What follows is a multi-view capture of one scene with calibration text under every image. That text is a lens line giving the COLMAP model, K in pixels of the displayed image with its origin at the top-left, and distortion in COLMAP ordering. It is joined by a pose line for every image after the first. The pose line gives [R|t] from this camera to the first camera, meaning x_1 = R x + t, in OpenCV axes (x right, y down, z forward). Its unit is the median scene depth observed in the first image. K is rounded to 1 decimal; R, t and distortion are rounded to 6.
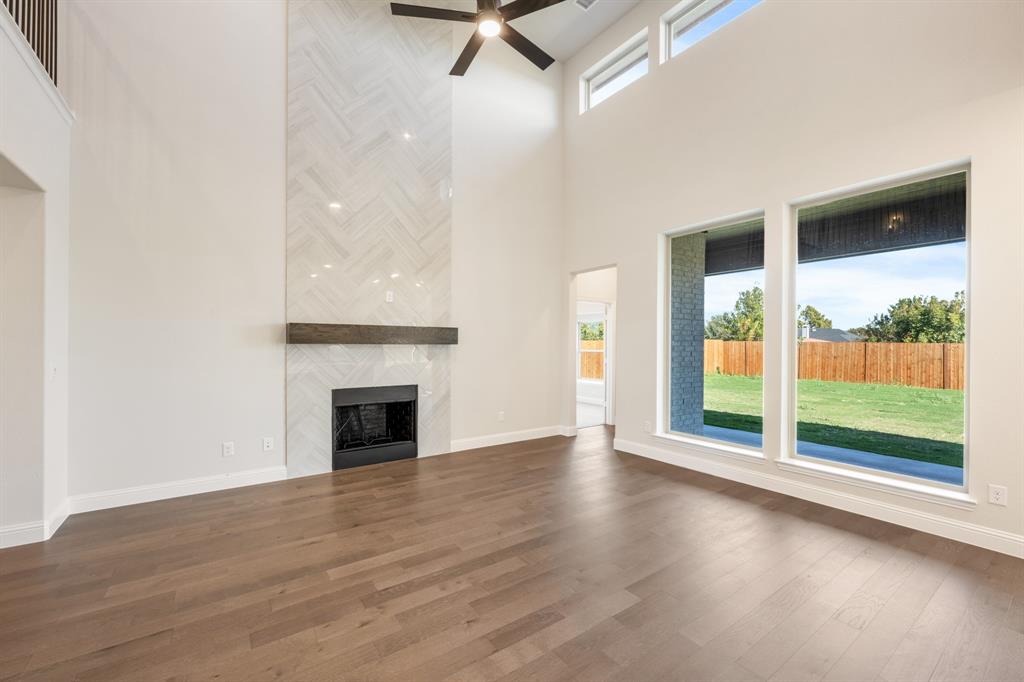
lens RADIAL K [[421.1, 0, 517.3], [0, 421.1, 339.9], [0, 0, 1]] dist [-0.000914, 0.000524]
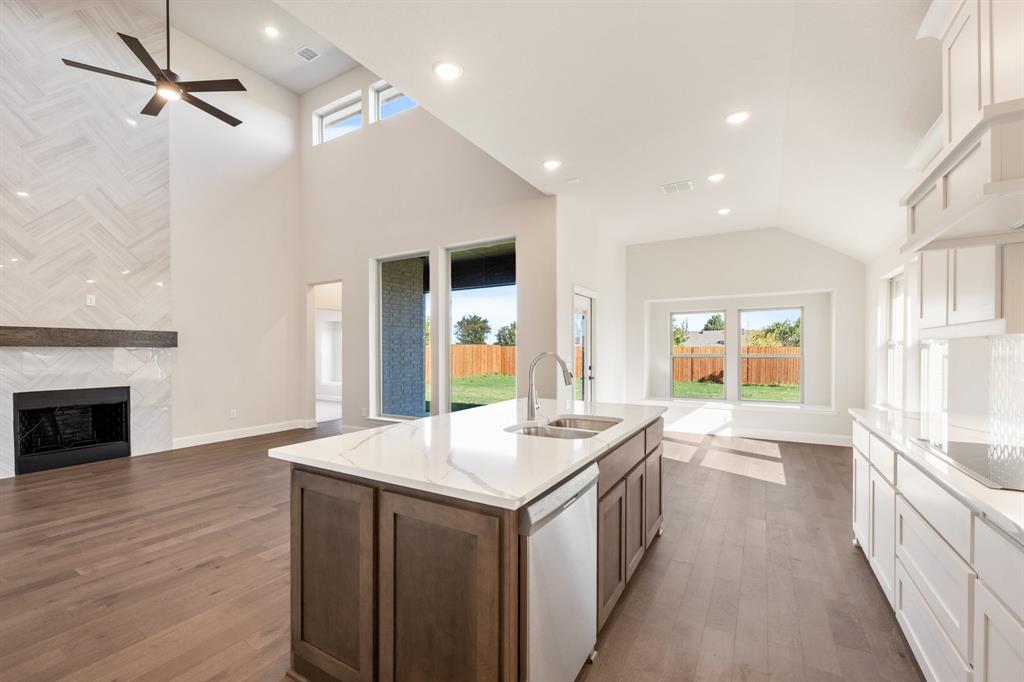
lens RADIAL K [[421.1, 0, 498.1], [0, 421.1, 351.0], [0, 0, 1]] dist [-0.000914, 0.000524]
pose [[0.916549, -0.008799, 0.399826, 0.181070], [0.003758, 0.999903, 0.013391, 0.009084], [-0.399905, -0.010771, 0.916493, -0.311070]]
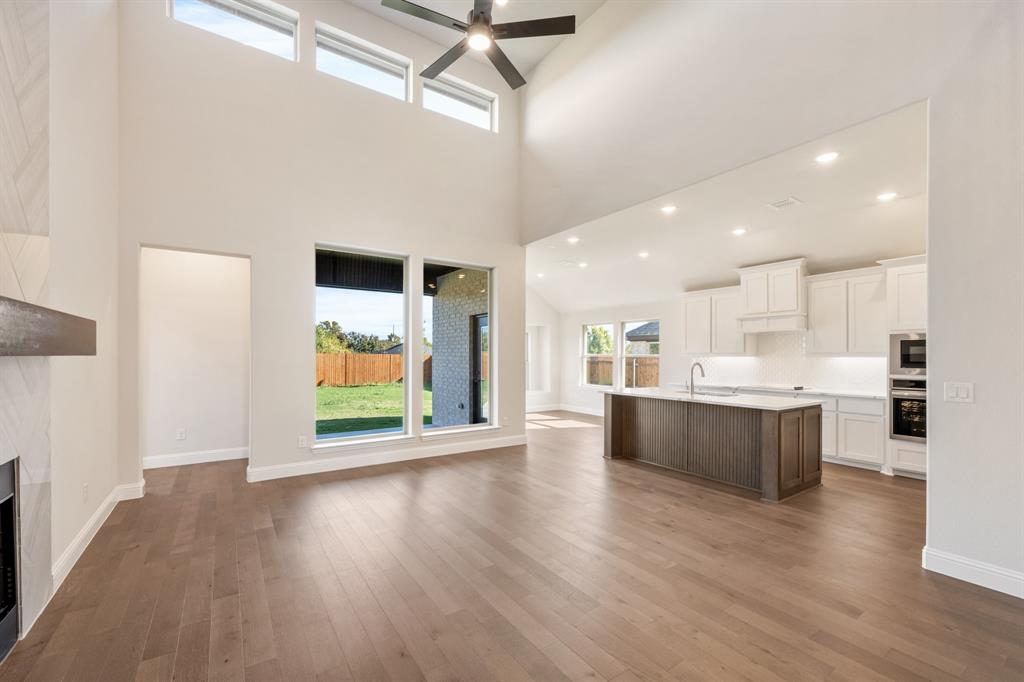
lens RADIAL K [[421.1, 0, 510.0], [0, 421.1, 354.8], [0, 0, 1]] dist [-0.000914, 0.000524]
pose [[0.022819, -0.004989, 0.999727, -0.632673], [-0.016439, 0.999850, 0.005365, -0.002342], [-0.999604, -0.016557, 0.022733, 0.530666]]
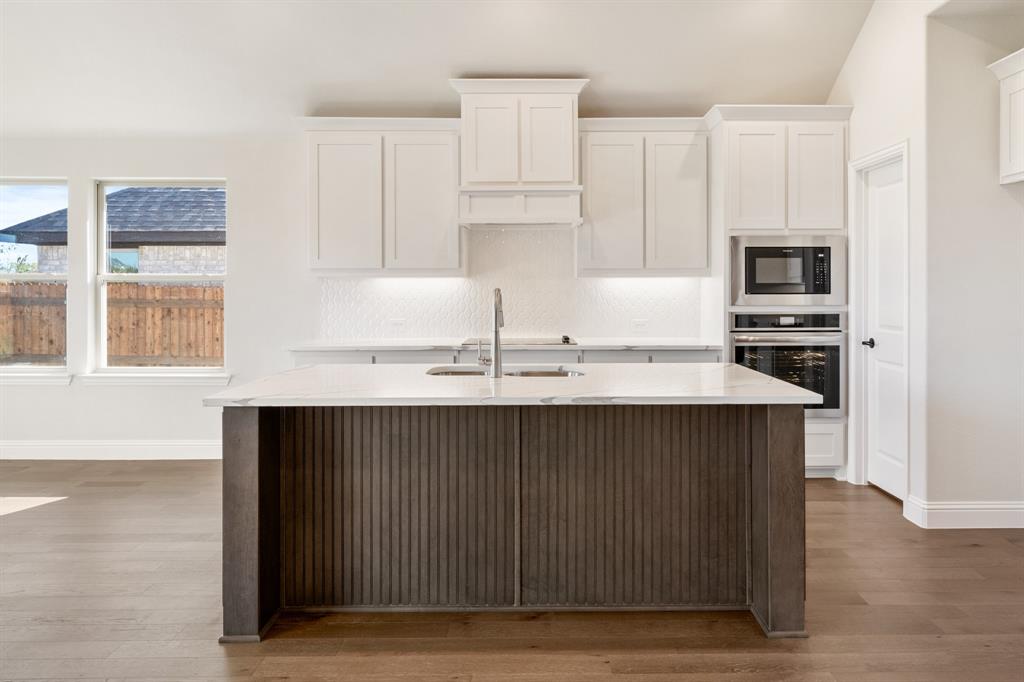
lens RADIAL K [[716.1, 0, 545.9], [0, 716.1, 290.2], [0, 0, 1]] dist [-0.004281, -0.003207]
pose [[-0.821898, -0.007740, 0.569582, 0.033833], [-0.011374, 0.999931, -0.002823, 0.018707], [-0.569521, -0.008799, -0.821930, 0.595637]]
